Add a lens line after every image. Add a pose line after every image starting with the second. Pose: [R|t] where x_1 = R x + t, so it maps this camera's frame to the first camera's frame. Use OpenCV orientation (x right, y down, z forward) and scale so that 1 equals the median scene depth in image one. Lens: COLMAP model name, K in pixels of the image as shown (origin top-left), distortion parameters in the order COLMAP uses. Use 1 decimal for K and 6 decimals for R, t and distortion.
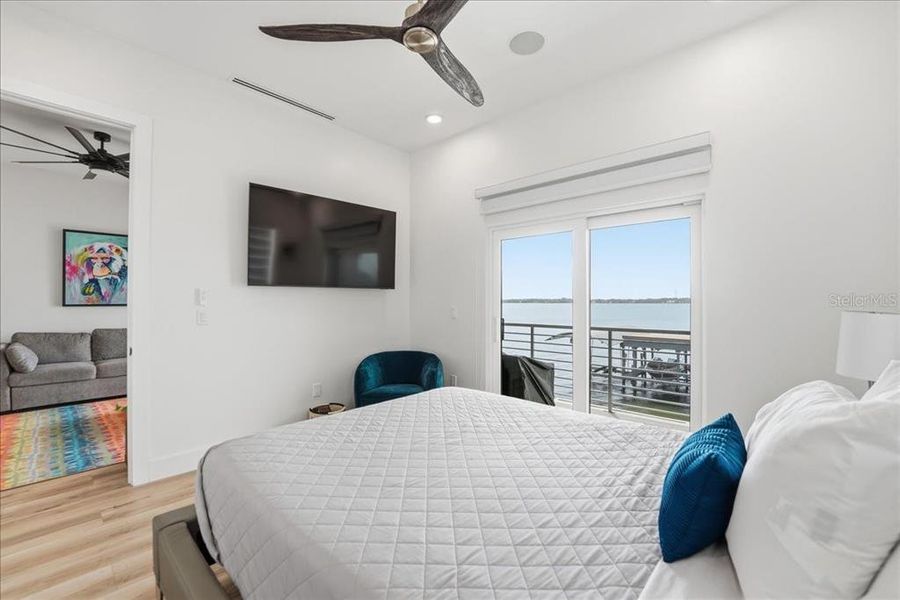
lens RADIAL K [[376.6, 0, 452.7], [0, 376.6, 302.3], [0, 0, 1]] dist [-0.022988, 0.000266]
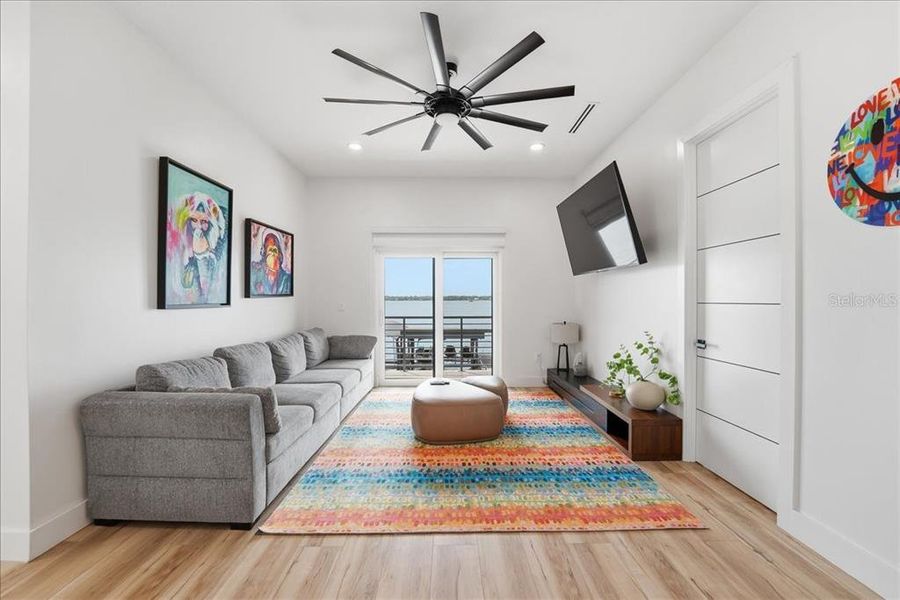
lens RADIAL K [[376.6, 0, 452.7], [0, 376.6, 302.3], [0, 0, 1]] dist [-0.022988, 0.000266]
pose [[0.728565, -0.006672, 0.684944, -1.071325], [0.001865, 0.999968, 0.007756, -0.001164], [-0.684974, -0.004373, 0.728554, 0.335507]]
